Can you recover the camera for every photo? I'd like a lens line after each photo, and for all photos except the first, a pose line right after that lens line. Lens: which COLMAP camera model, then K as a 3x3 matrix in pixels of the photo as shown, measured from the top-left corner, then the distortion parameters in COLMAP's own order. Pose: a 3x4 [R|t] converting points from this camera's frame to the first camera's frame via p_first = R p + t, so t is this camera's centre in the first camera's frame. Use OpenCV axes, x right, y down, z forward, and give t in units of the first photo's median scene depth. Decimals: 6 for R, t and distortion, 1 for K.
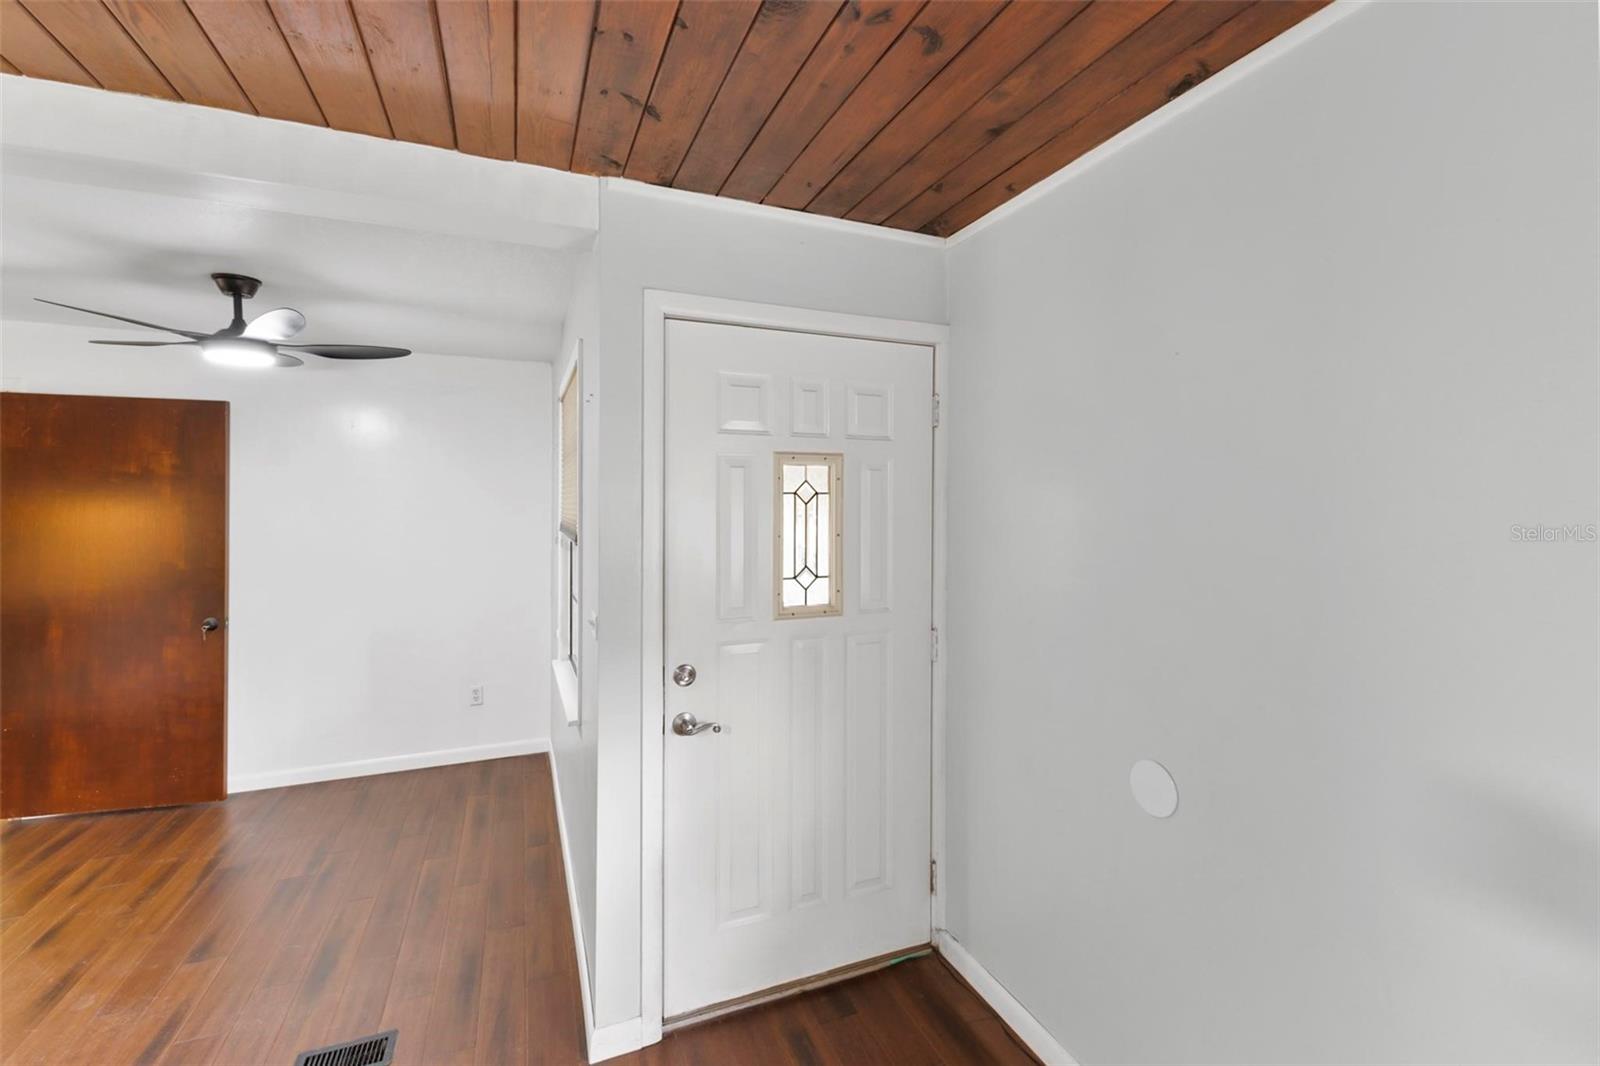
lens RADIAL K [[689.9, 0, 806.7], [0, 689.9, 507.1], [0, 0, 1]] dist [0.000614, -0.001113]
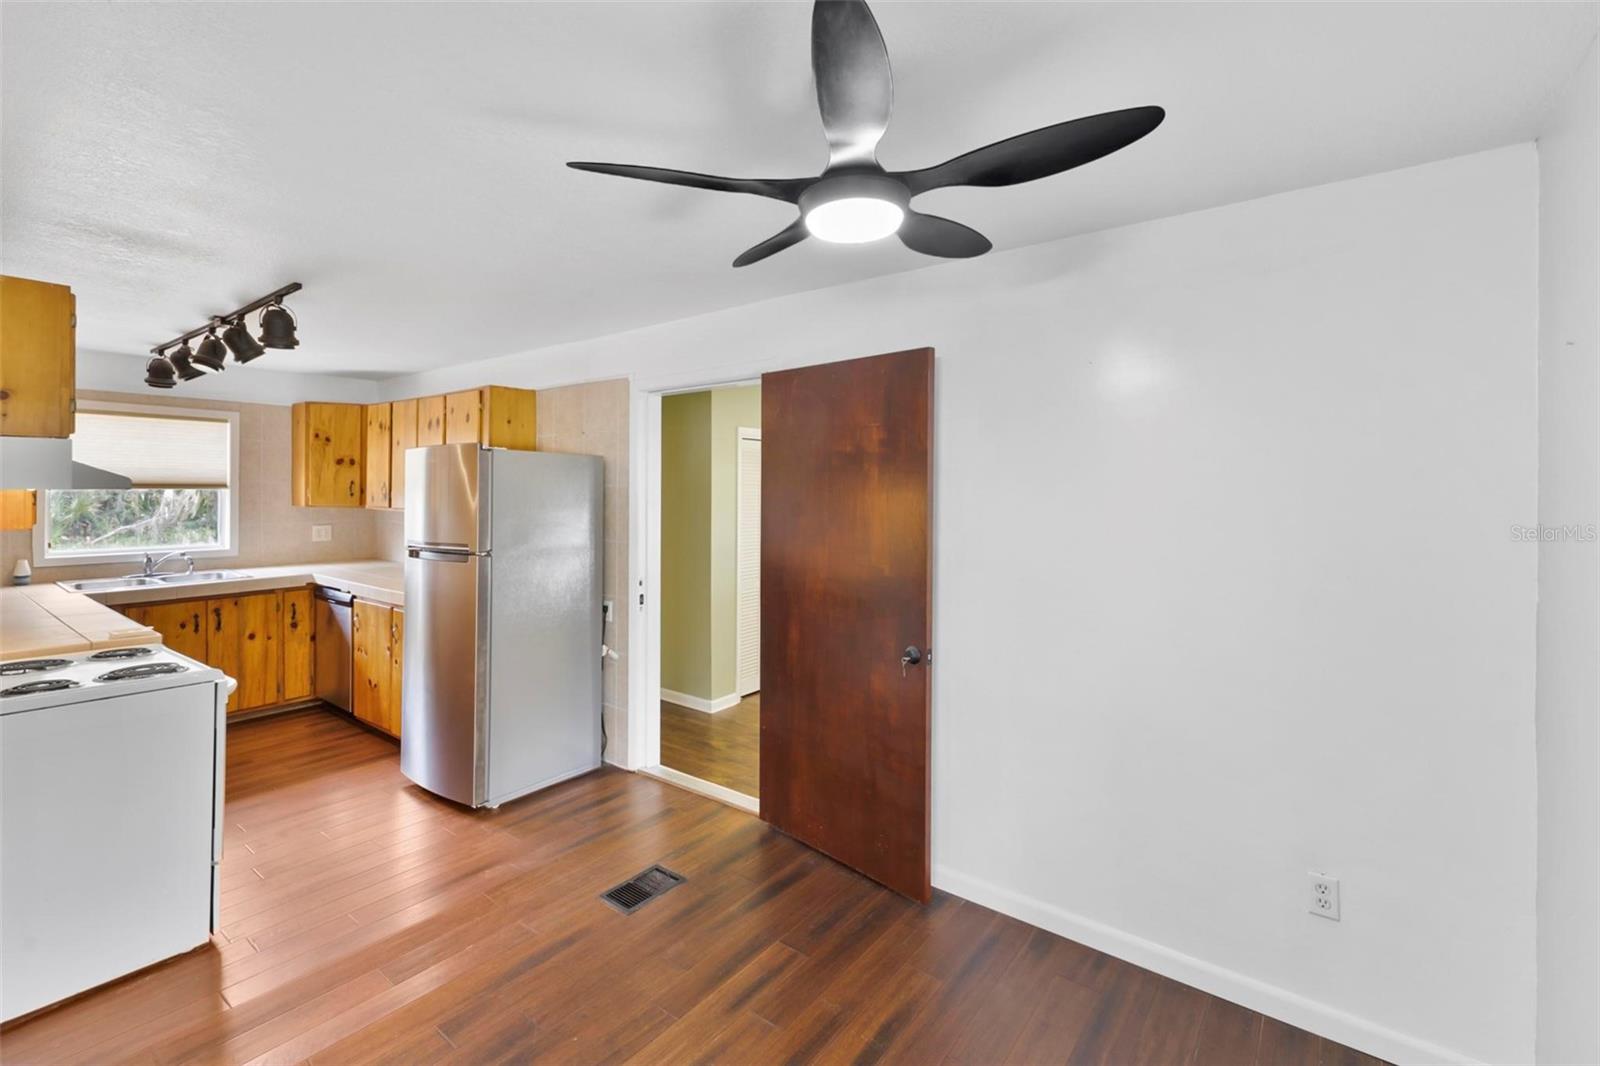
lens RADIAL K [[701.7, 0, 799.2], [0, 701.7, 488.3], [0, 0, 1]] dist [0.007286, -0.000335]
pose [[0.490391, -0.001934, -0.871500, -0.346987], [-0.004597, 0.999978, -0.004806, -0.003117], [0.871490, 0.006363, 0.490371, 0.666746]]
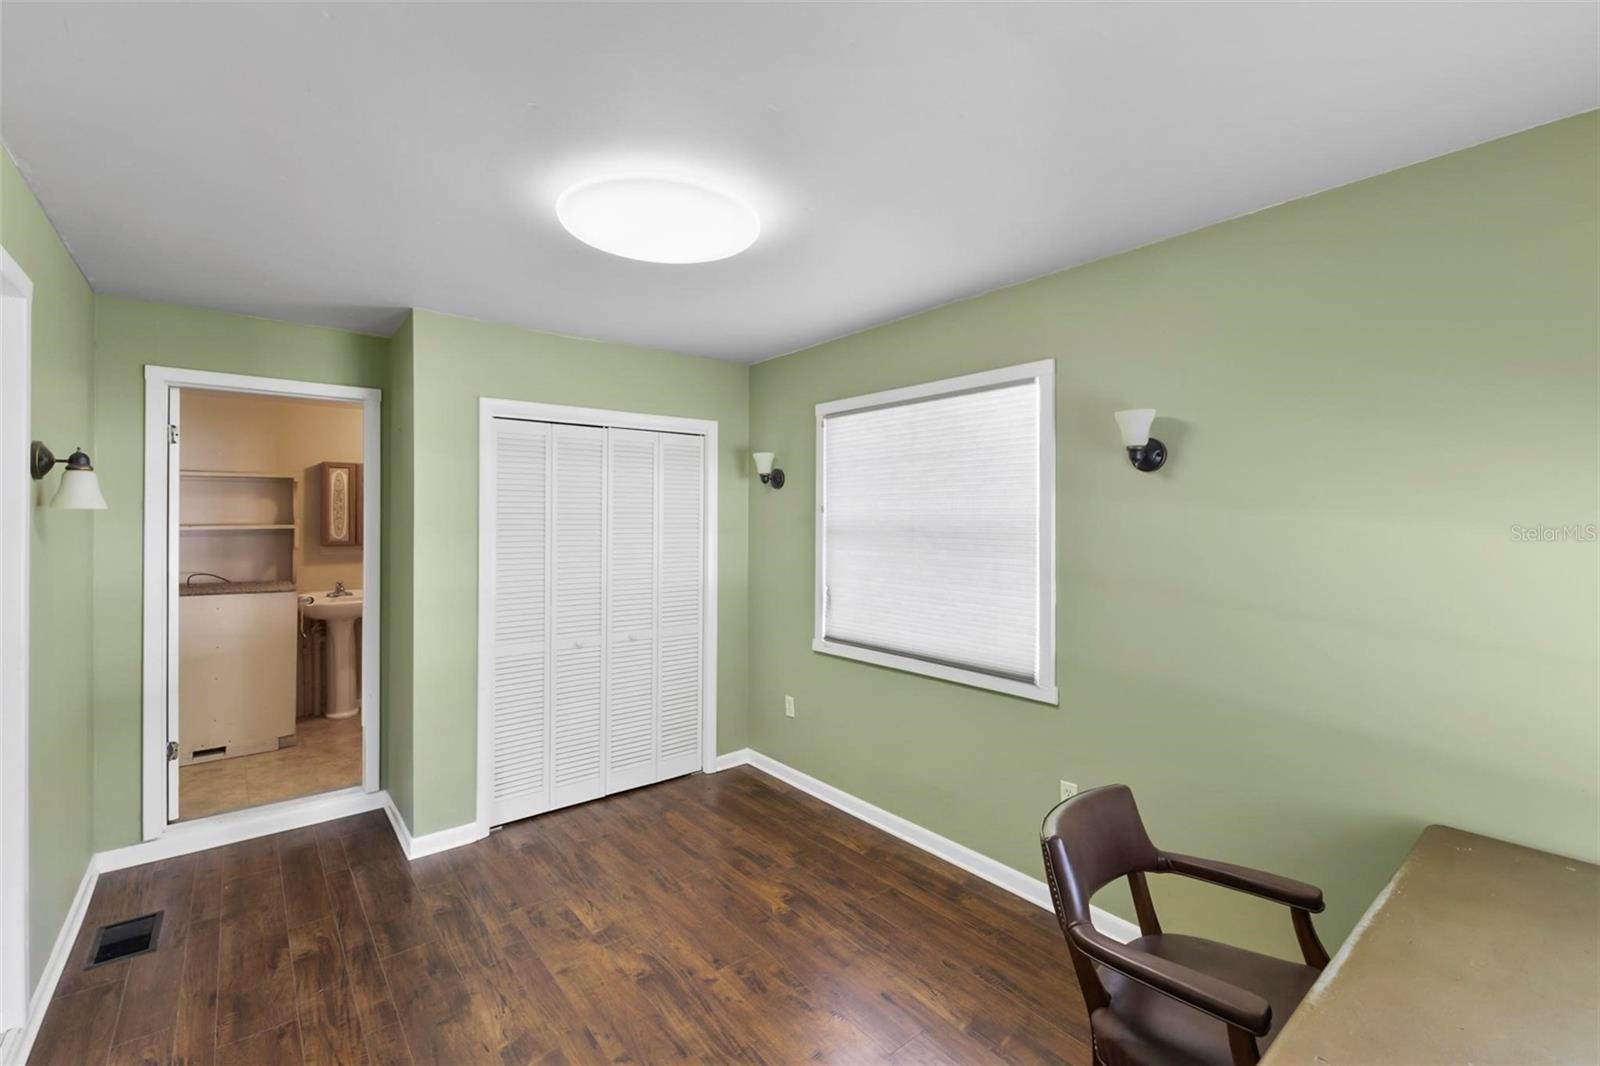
lens RADIAL K [[696.4, 0, 802.2], [0, 696.4, 514.9], [0, 0, 1]] dist [0.028896, 0.000197]
pose [[0.271094, -0.006152, -0.962533, -0.800582], [0.001531, 0.999981, -0.005960, 0.032141], [0.962552, 0.000143, 0.271098, 1.692813]]
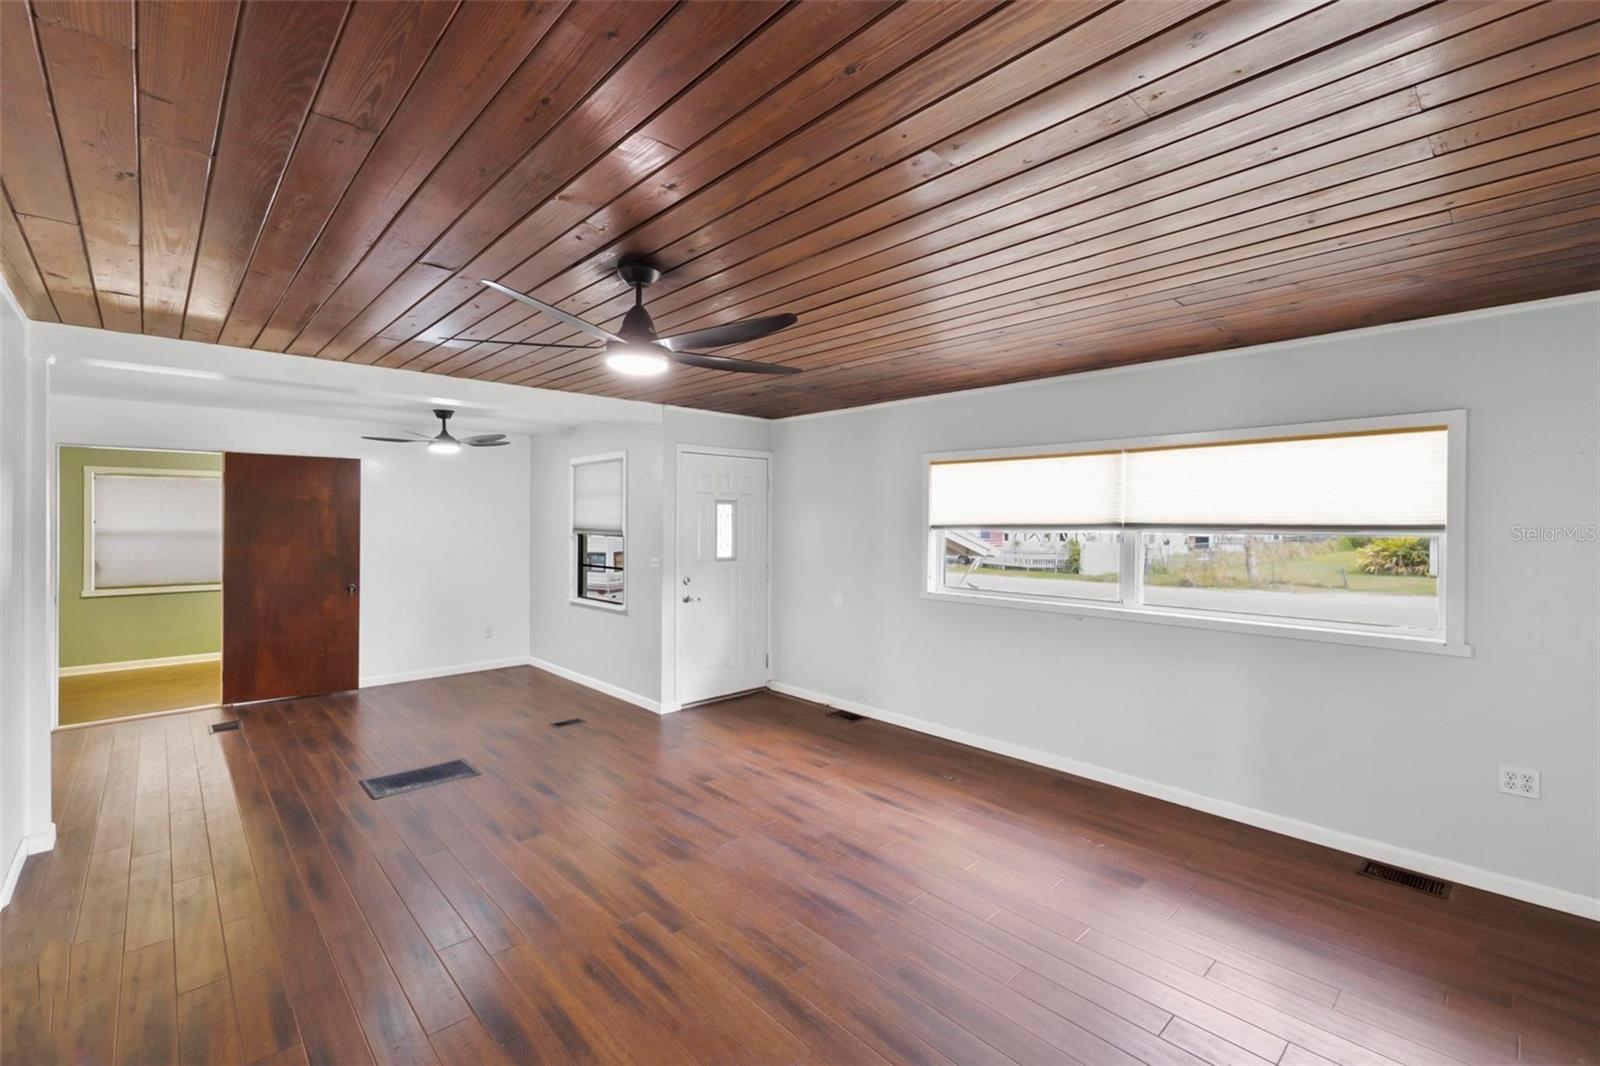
lens RADIAL K [[695.7, 0, 799.7], [0, 695.7, 524.6], [0, 0, 1]] dist [0.016831, -0.000207]
pose [[0.940644, -0.000813, 0.339393, -0.509371], [-0.000950, 0.999987, 0.005028, 0.002600], [-0.339392, -0.005052, 0.940631, -1.301047]]
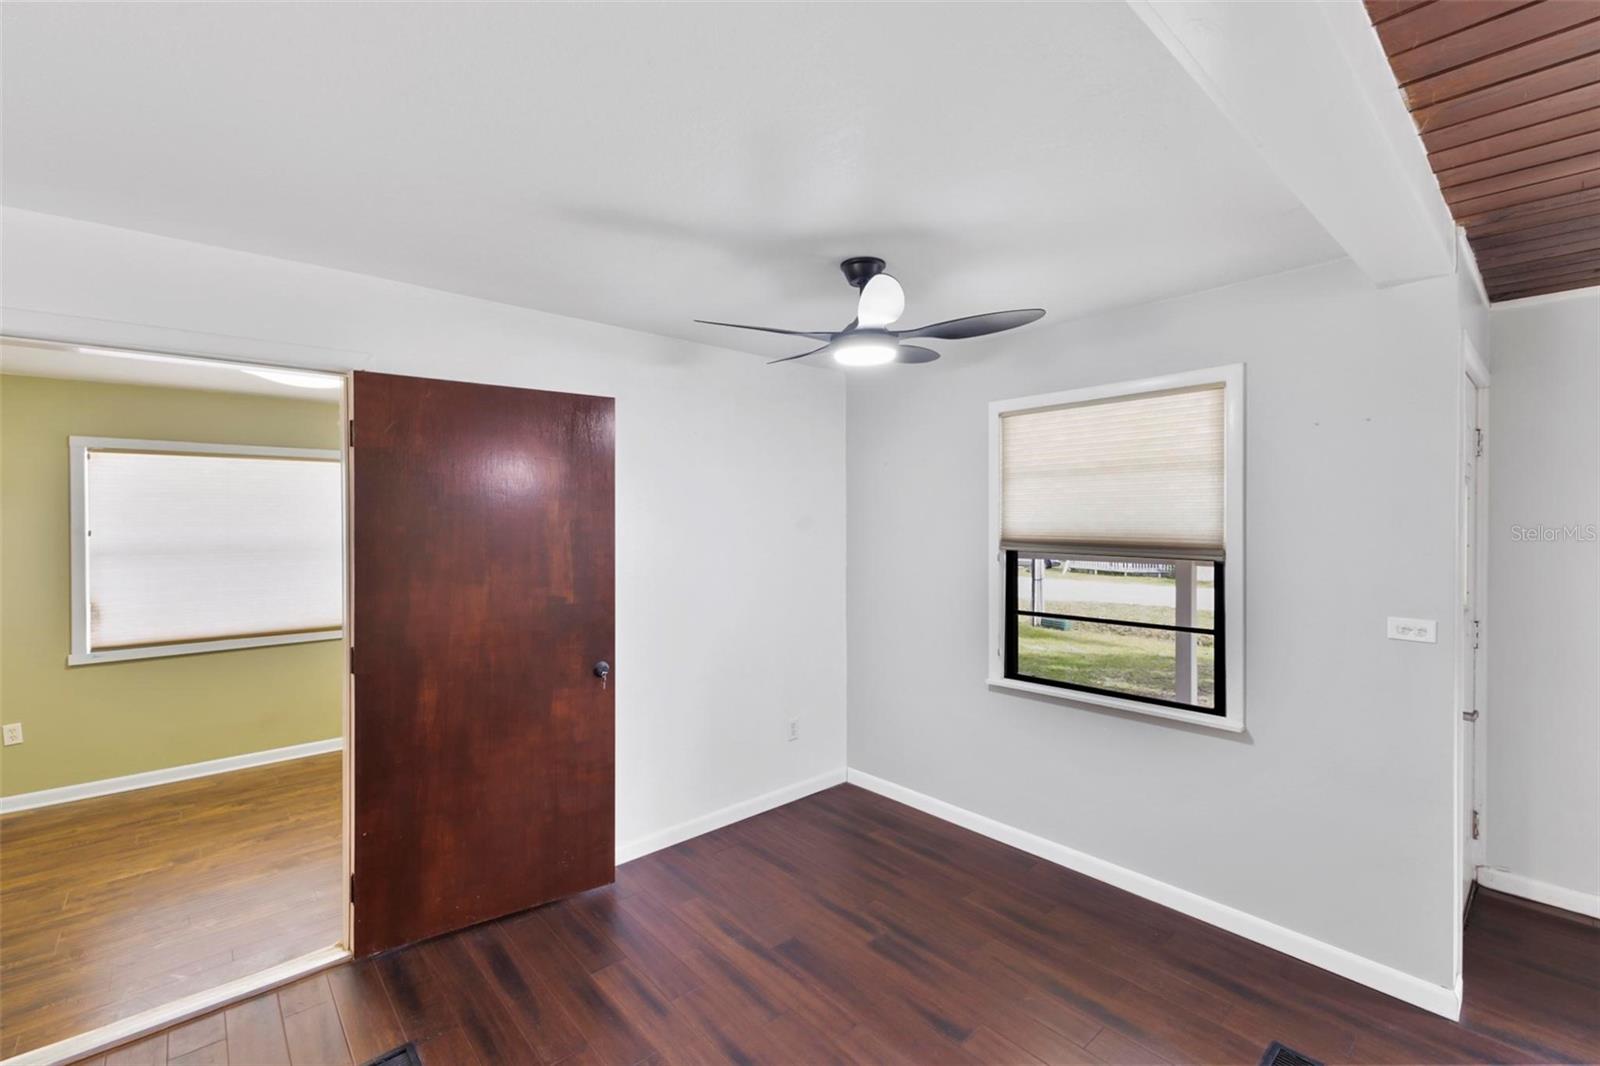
lens RADIAL K [[692.4, 0, 802.6], [0, 692.4, 528.9], [0, 0, 1]] dist [0.007136, -0.000234]
pose [[0.946543, -0.007227, 0.322496, -1.137461], [0.004420, 0.999946, 0.009436, -0.003504], [-0.322546, -0.007506, 0.946524, 0.187688]]
